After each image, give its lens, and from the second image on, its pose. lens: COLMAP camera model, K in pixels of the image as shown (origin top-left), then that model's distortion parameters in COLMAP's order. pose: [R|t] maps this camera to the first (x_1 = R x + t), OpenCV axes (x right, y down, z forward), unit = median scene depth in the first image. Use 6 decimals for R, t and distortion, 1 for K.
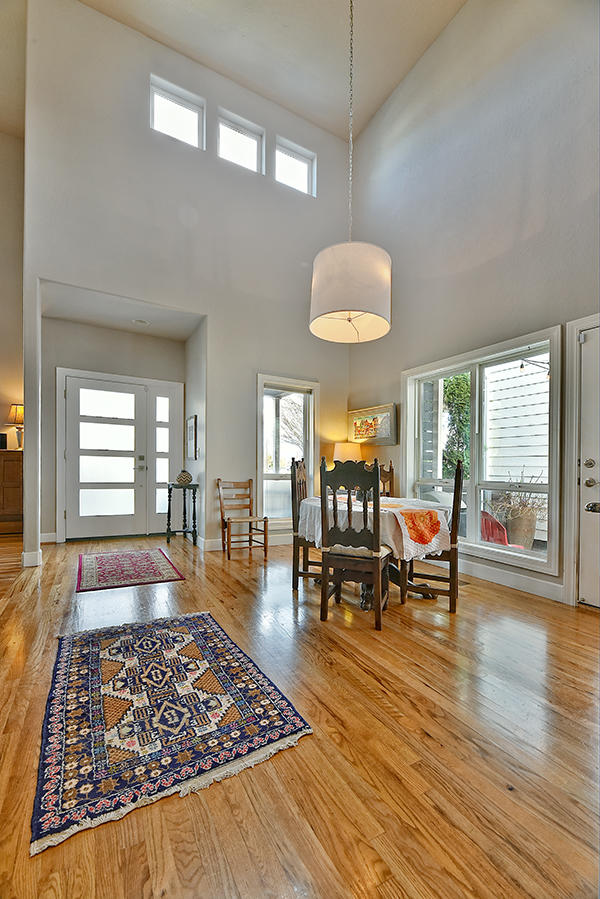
lens RADIAL K [[363.8, 0, 296.7], [0, 363.8, 471.6], [0, 0, 1]] dist [-0.001059, -0.000717]
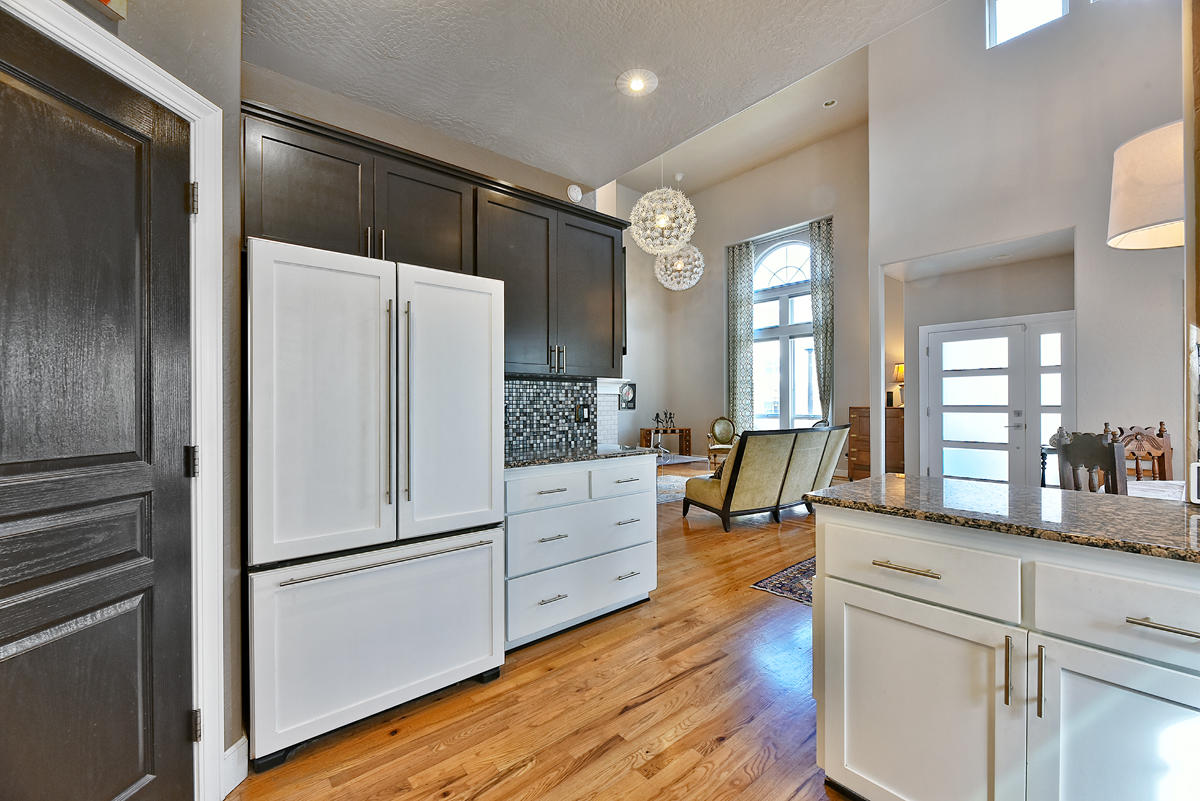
lens RADIAL K [[513.3, 0, 600.0], [0, 513.3, 400.5], [0, 0, 1]] dist [-0.000663, -0.000426]
pose [[0.202142, -0.027617, -0.978967, 0.891998], [-0.001241, 0.999594, -0.028455, -0.056974], [0.979355, 0.006967, 0.202026, -0.268604]]
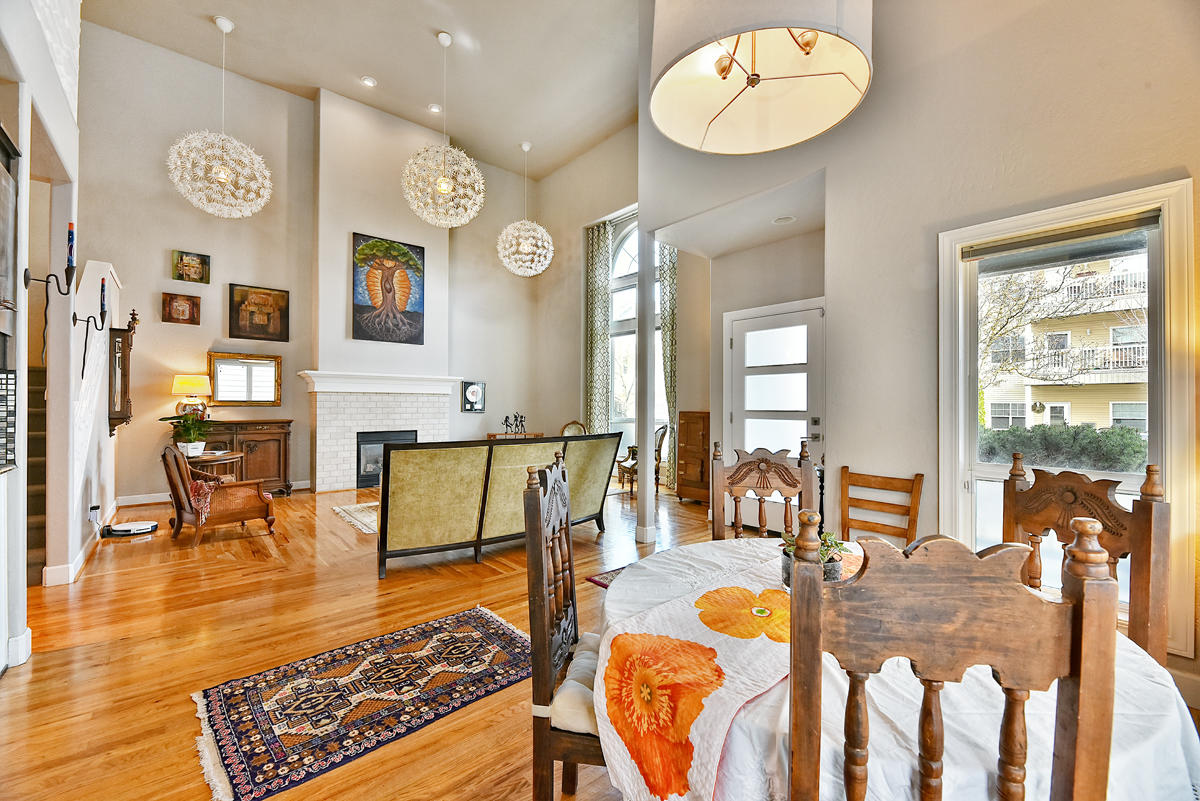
lens RADIAL K [[508.3, 0, 608.7], [0, 508.3, 402.0], [0, 0, 1]] dist [-0.000297, -0.000634]
pose [[0.212920, -0.024807, -0.976755, 0.657771], [-0.007535, 0.999606, -0.027031, -0.077724], [0.977041, 0.013116, 0.212650, 0.778534]]
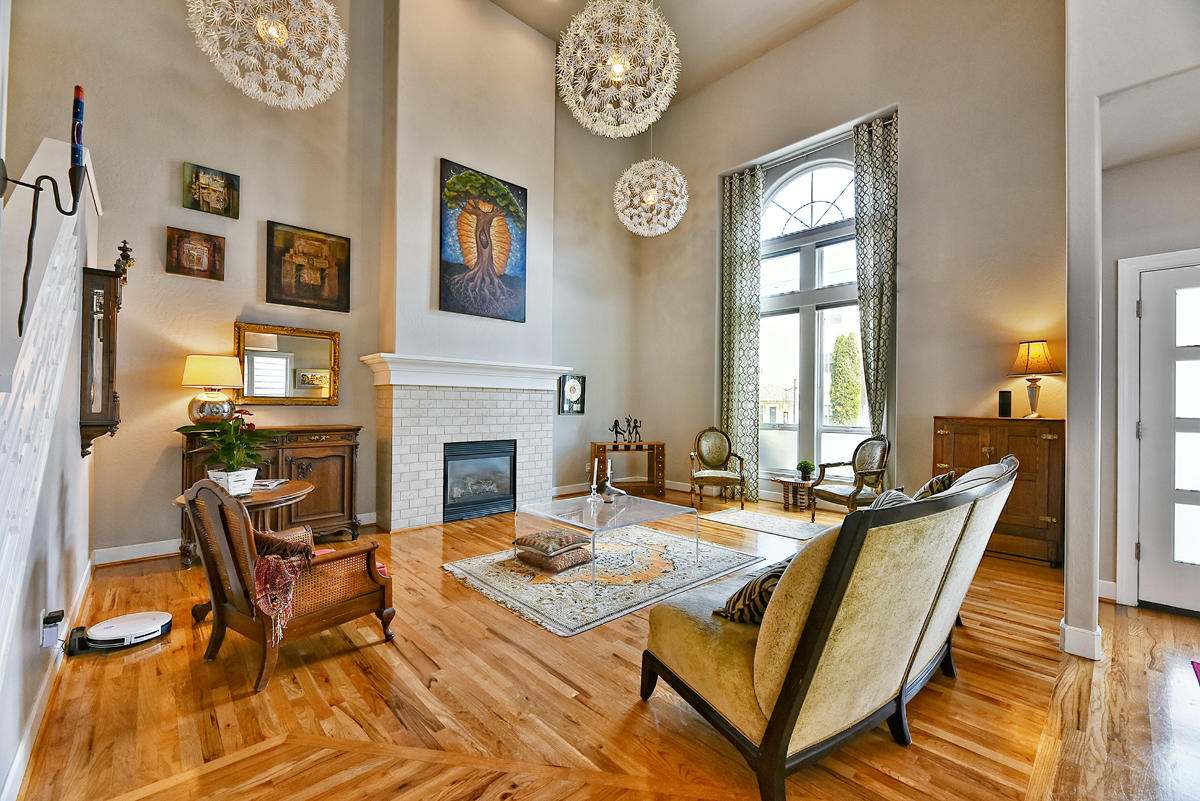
lens RADIAL K [[500.3, 0, 602.4], [0, 500.3, 402.2], [0, 0, 1]] dist [-0.000979, -0.000416]
pose [[0.250131, -0.023213, -0.967934, -0.254028], [-0.013380, 0.999534, -0.027428, -0.089562], [0.968120, 0.019812, 0.249704, 0.187612]]
